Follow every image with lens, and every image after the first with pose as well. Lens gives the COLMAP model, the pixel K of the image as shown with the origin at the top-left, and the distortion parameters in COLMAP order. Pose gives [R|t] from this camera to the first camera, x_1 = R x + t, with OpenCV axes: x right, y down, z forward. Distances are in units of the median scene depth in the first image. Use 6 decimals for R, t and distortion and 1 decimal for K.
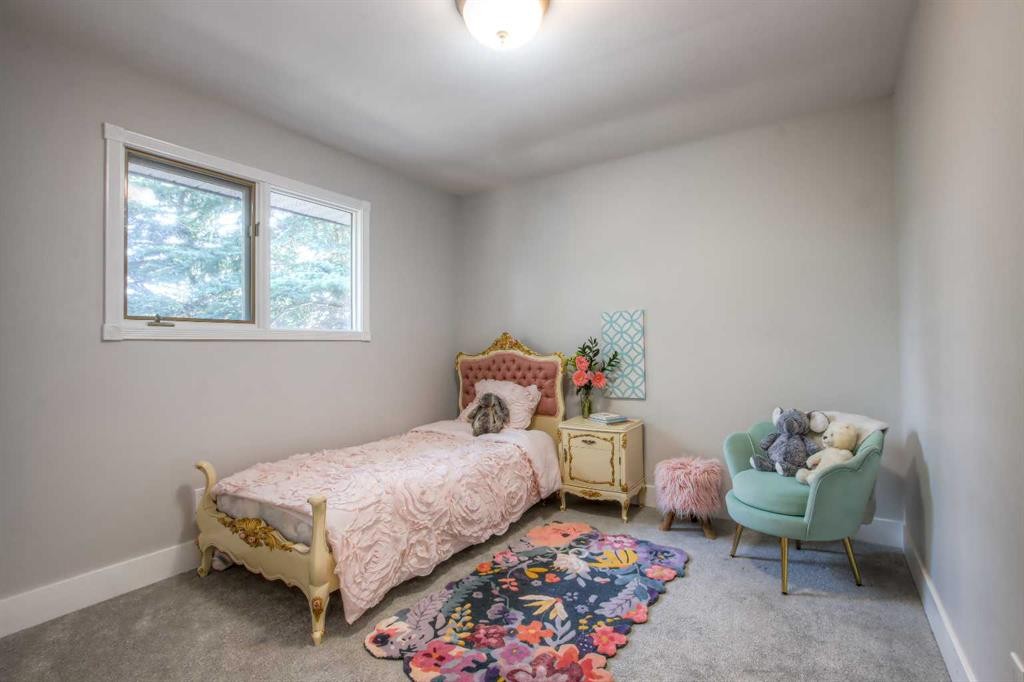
lens RADIAL K [[470.0, 0, 512.4], [0, 470.0, 337.9], [0, 0, 1]] dist [-0.001648, -0.000122]
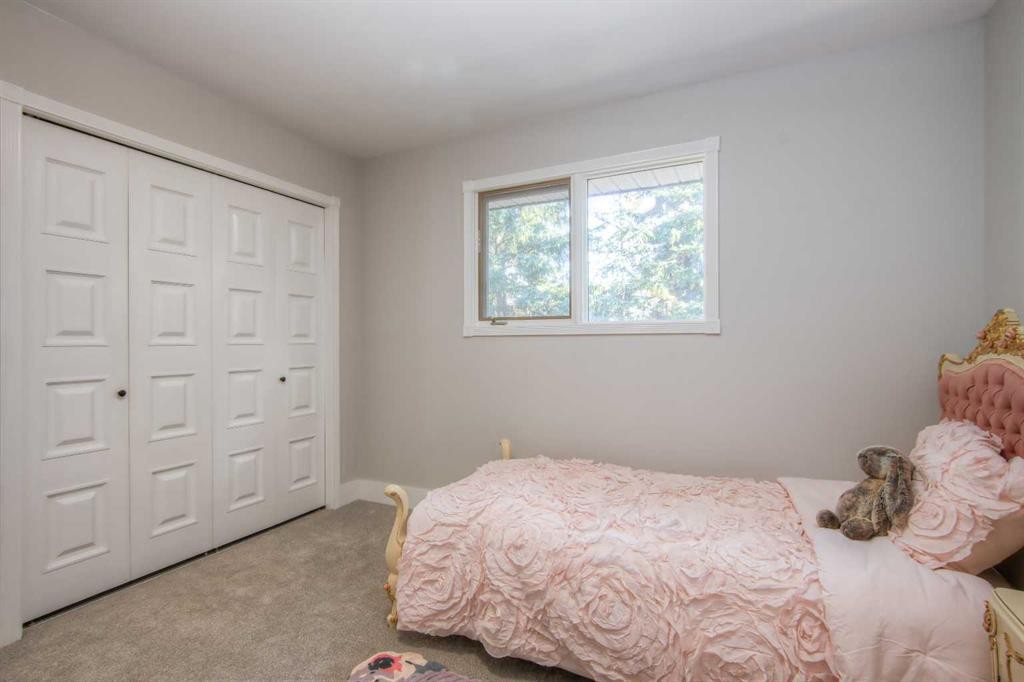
lens RADIAL K [[470.0, 0, 512.5], [0, 470.0, 342.0], [0, 0, 1]] dist [-0.001648, -0.000122]
pose [[0.142383, 0.009399, -0.989767, 0.492636], [0.018916, 0.999746, 0.012215, 0.005610], [0.989631, -0.020462, 0.142170, 0.847650]]
